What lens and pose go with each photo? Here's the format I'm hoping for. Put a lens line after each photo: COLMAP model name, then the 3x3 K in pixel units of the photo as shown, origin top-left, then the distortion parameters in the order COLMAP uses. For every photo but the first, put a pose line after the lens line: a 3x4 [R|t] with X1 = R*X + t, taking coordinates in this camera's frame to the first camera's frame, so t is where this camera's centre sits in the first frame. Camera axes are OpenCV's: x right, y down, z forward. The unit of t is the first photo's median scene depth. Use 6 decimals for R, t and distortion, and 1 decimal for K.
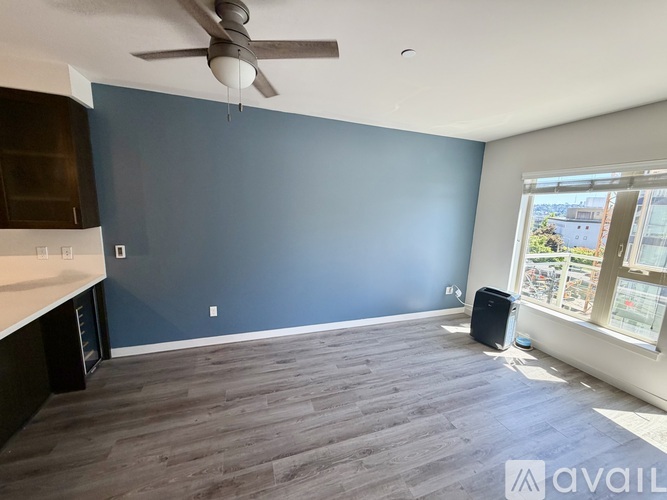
lens RADIAL K [[260.1, 0, 333.5], [0, 260.1, 250.0], [0, 0, 1]] dist [0.000877, -0.000040]
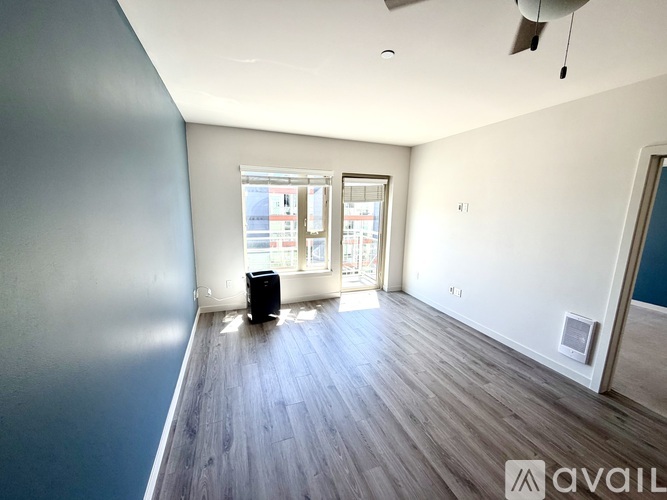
lens RADIAL K [[260.1, 0, 333.5], [0, 260.1, 250.0], [0, 0, 1]] dist [0.000877, -0.000040]
pose [[-0.013422, -0.212738, 0.977017, -0.530028], [0.147365, 0.966014, 0.212366, -0.148000], [-0.988991, 0.146829, 0.018384, 0.780461]]
